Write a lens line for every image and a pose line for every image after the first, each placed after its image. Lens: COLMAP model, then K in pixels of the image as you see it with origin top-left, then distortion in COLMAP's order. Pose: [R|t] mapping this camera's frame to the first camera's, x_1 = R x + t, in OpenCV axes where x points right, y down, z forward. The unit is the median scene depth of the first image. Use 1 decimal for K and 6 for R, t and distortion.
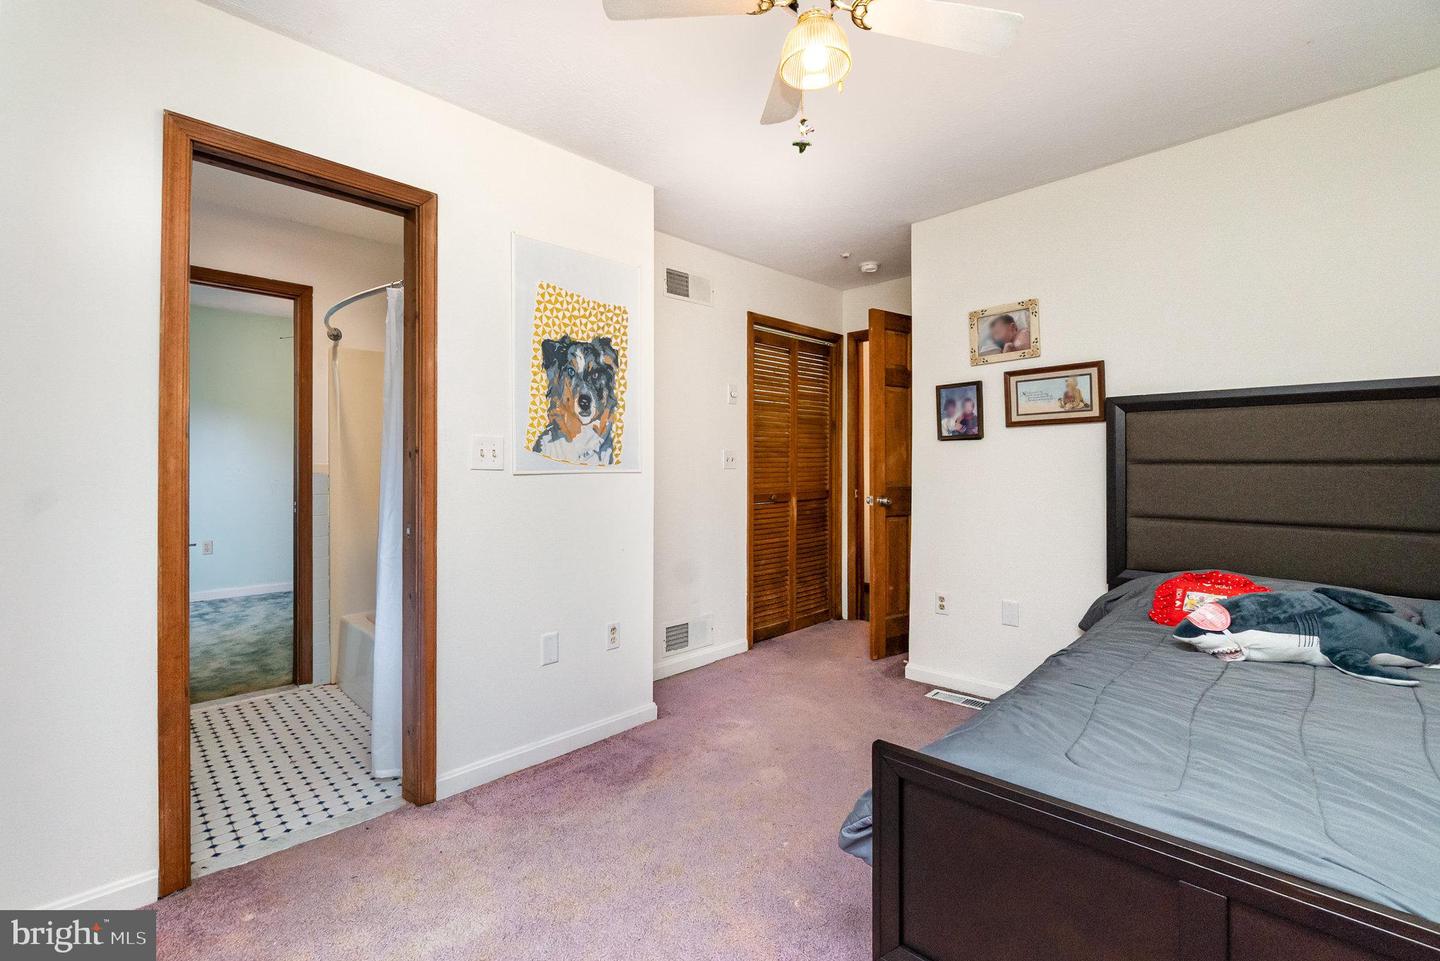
lens RADIAL K [[625.4, 0, 718.0], [0, 625.4, 471.3], [0, 0, 1]] dist [0.000145, -0.000063]
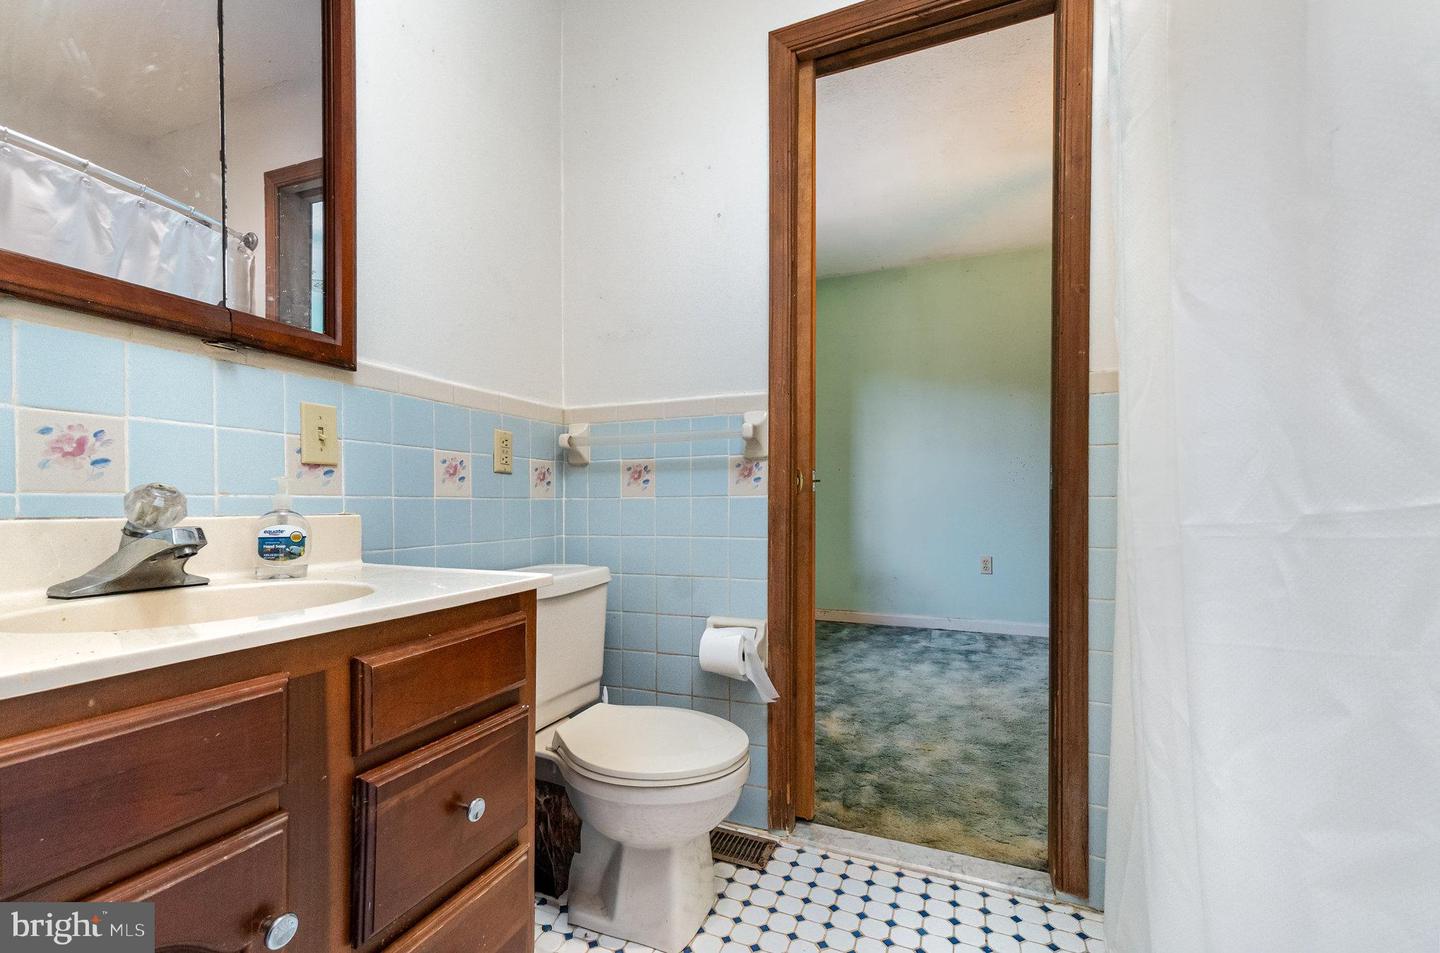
lens RADIAL K [[625.4, 0, 685.0], [0, 625.4, 507.2], [0, 0, 1]] dist [0.000145, -0.000063]
pose [[0.352132, 0.002605, -0.935947, -0.315327], [-0.003137, 0.999994, 0.001603, 0.071085], [0.935945, 0.002371, 0.352138, 0.537281]]
